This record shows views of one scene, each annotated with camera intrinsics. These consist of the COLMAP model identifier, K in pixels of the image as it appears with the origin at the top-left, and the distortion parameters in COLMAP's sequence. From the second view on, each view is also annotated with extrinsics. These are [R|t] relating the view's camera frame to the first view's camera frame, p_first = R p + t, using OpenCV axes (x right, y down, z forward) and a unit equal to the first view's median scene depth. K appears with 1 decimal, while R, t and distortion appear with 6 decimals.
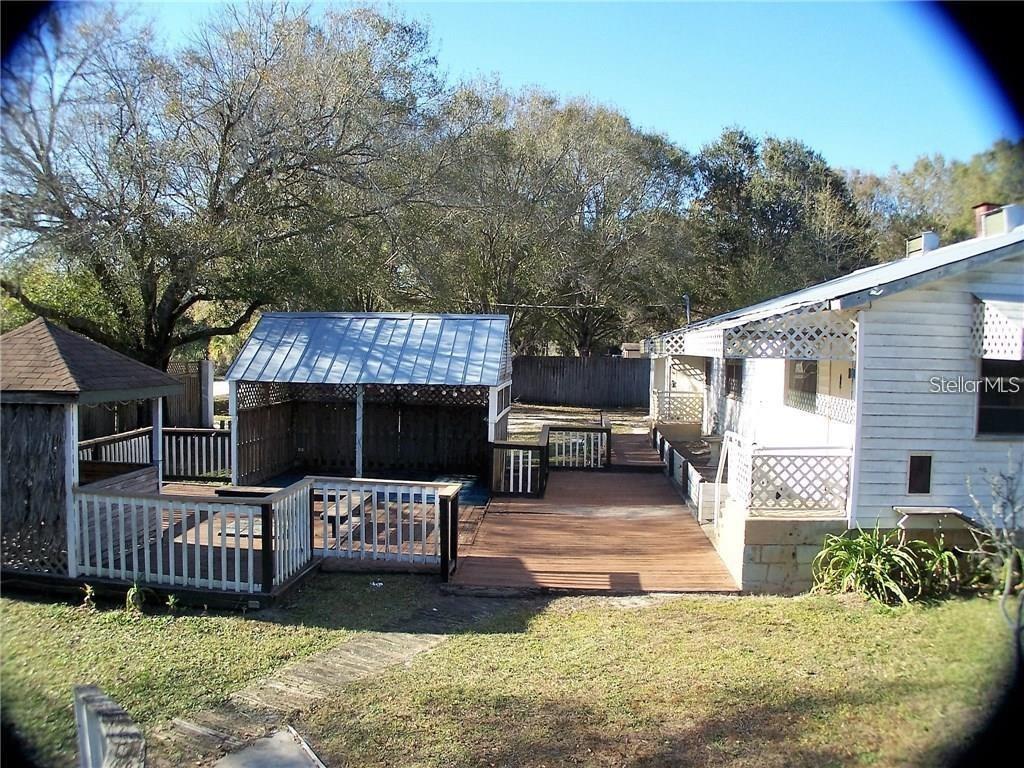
lens RADIAL K [[871.5, 0, 512.4], [0, 871.5, 403.4], [0, 0, 1]] dist [-0.235938, 0.079853]
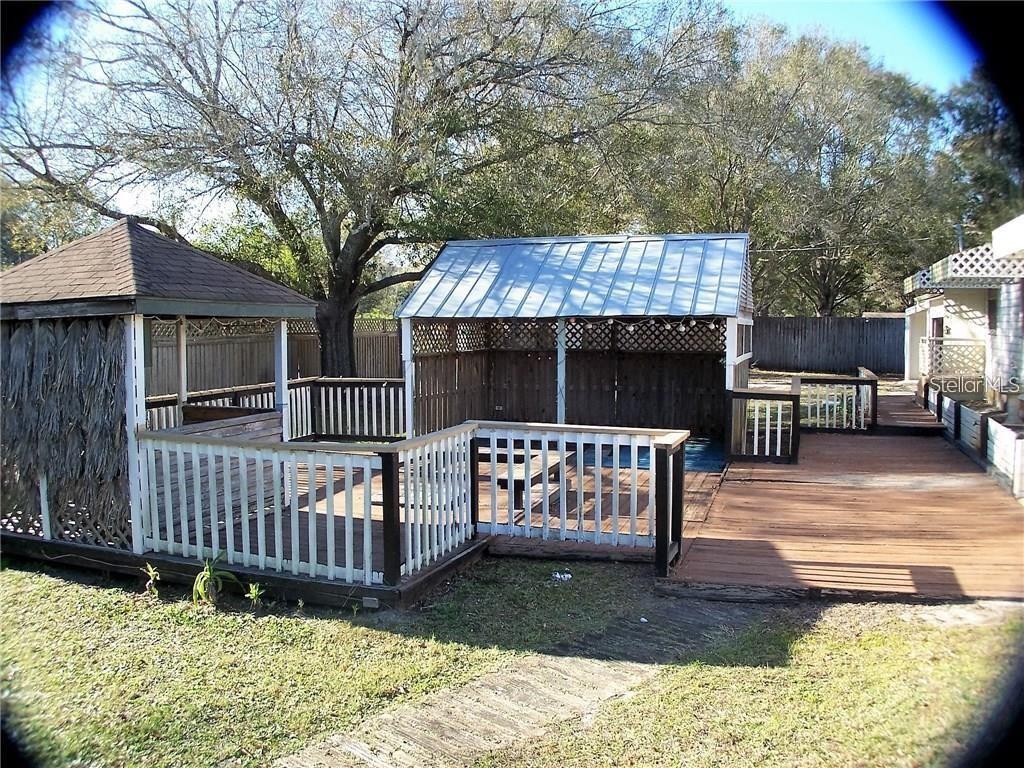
lens RADIAL K [[871.5, 0, 512.4], [0, 871.5, 403.4], [0, 0, 1]] dist [-0.235938, 0.079853]
pose [[0.964890, -0.002304, -0.262646, -0.014486], [0.008374, 0.999723, 0.021993, 0.055006], [0.262523, -0.023420, 0.964642, 0.313451]]
